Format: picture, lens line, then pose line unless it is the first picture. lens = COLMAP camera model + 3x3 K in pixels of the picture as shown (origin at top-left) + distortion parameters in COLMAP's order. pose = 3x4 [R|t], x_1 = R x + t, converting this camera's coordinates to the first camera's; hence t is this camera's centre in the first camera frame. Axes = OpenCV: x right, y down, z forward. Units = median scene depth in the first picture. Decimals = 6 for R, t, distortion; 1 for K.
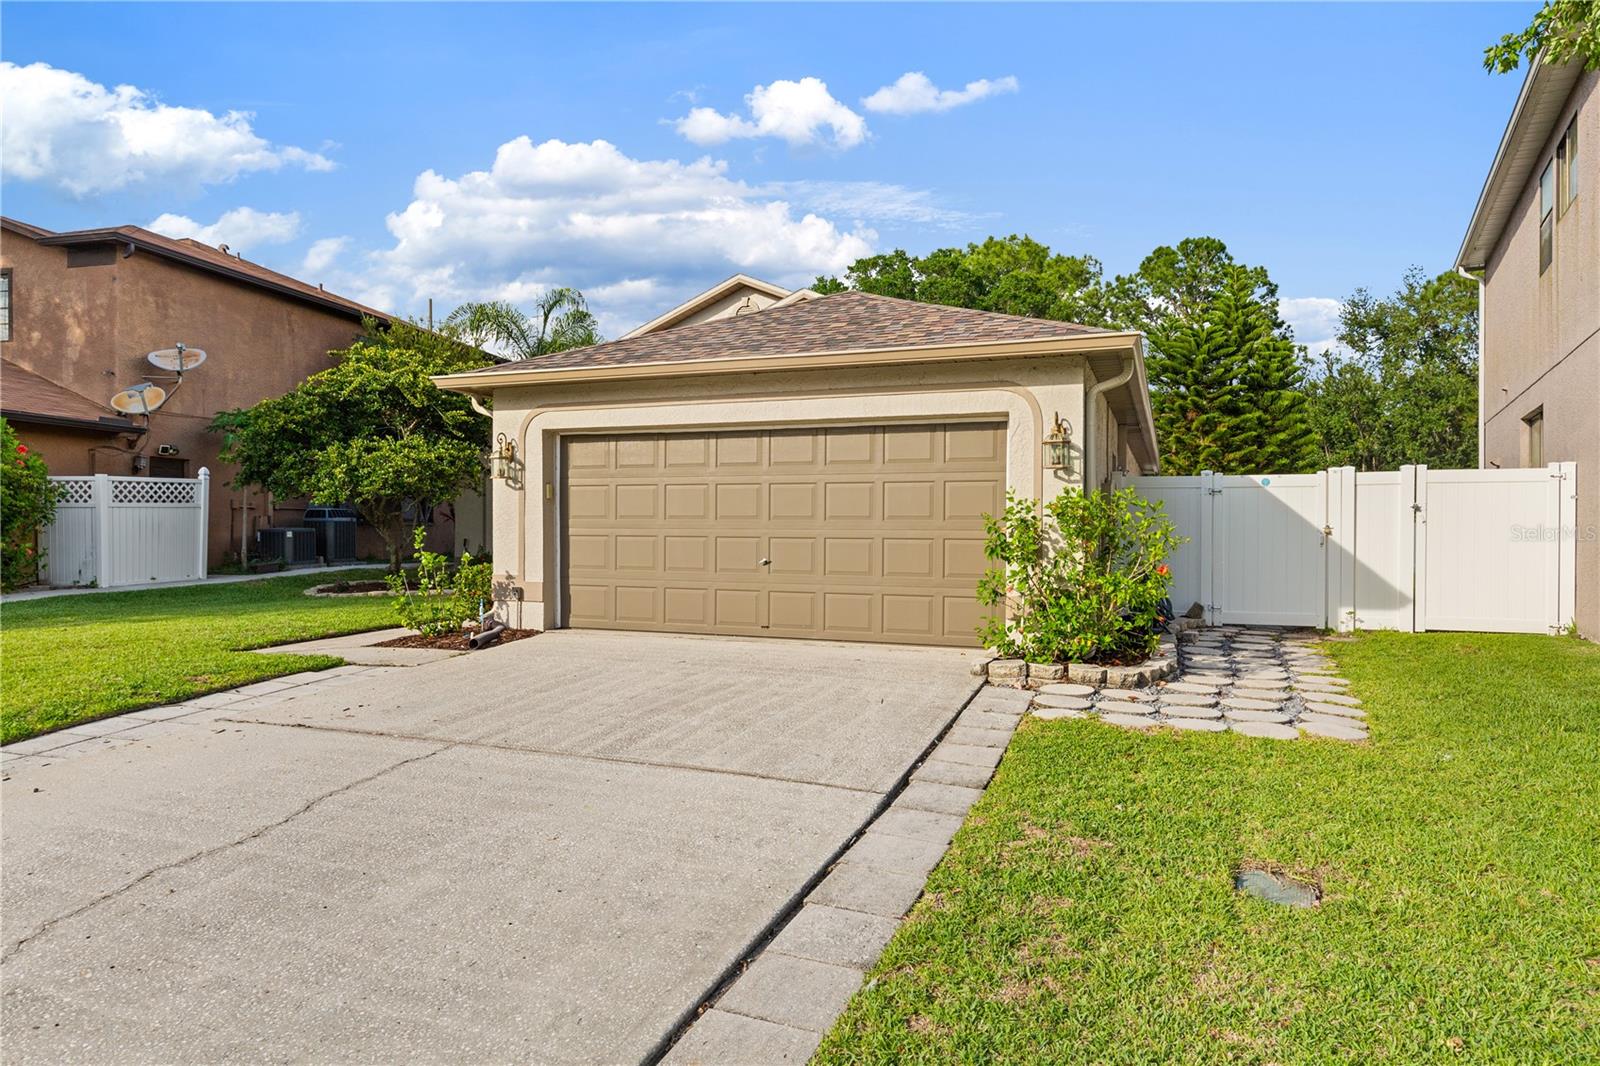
lens RADIAL K [[993.0, 0, 800.0], [0, 993.0, 533.0], [0, 0, 1]] dist [-0.019616, -0.000157]
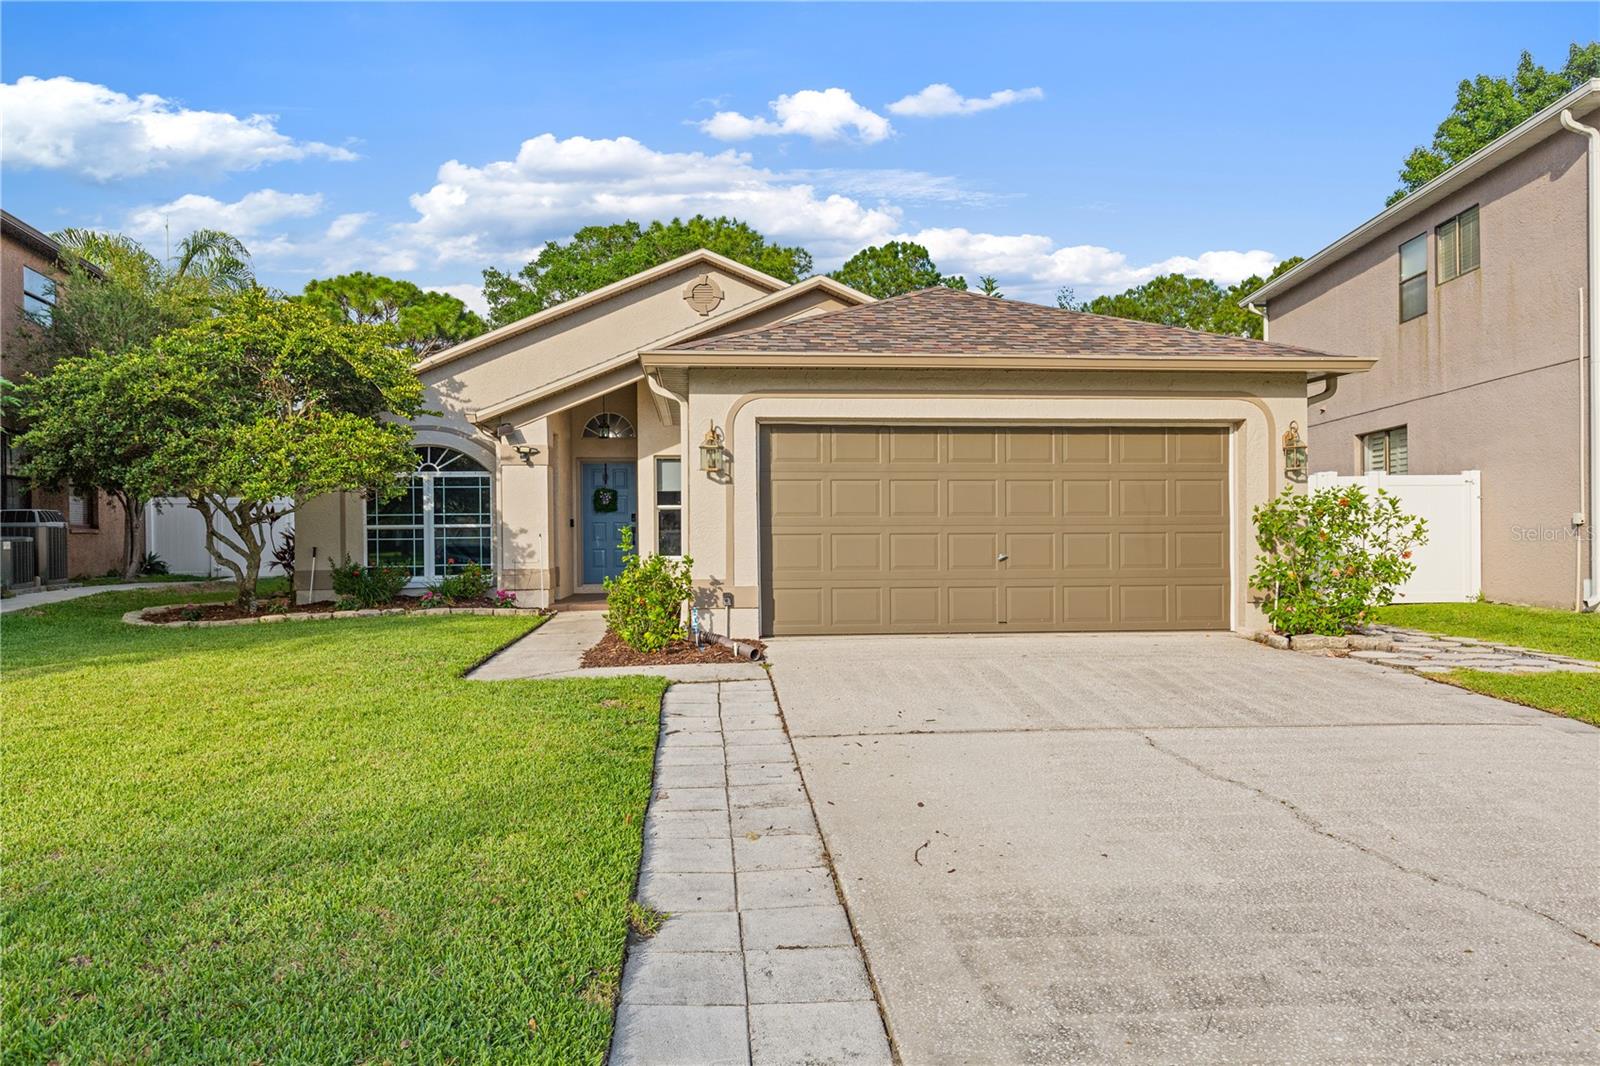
lens RADIAL K [[1126.9, 0, 800.0], [0, 1126.9, 533.0], [0, 0, 1]] dist [-0.039008, -0.000721]
pose [[0.898848, -0.009564, 0.438157, -0.666975], [0.012804, 0.999908, -0.004441, 0.006120], [-0.438074, 0.009602, 0.898887, 0.059404]]
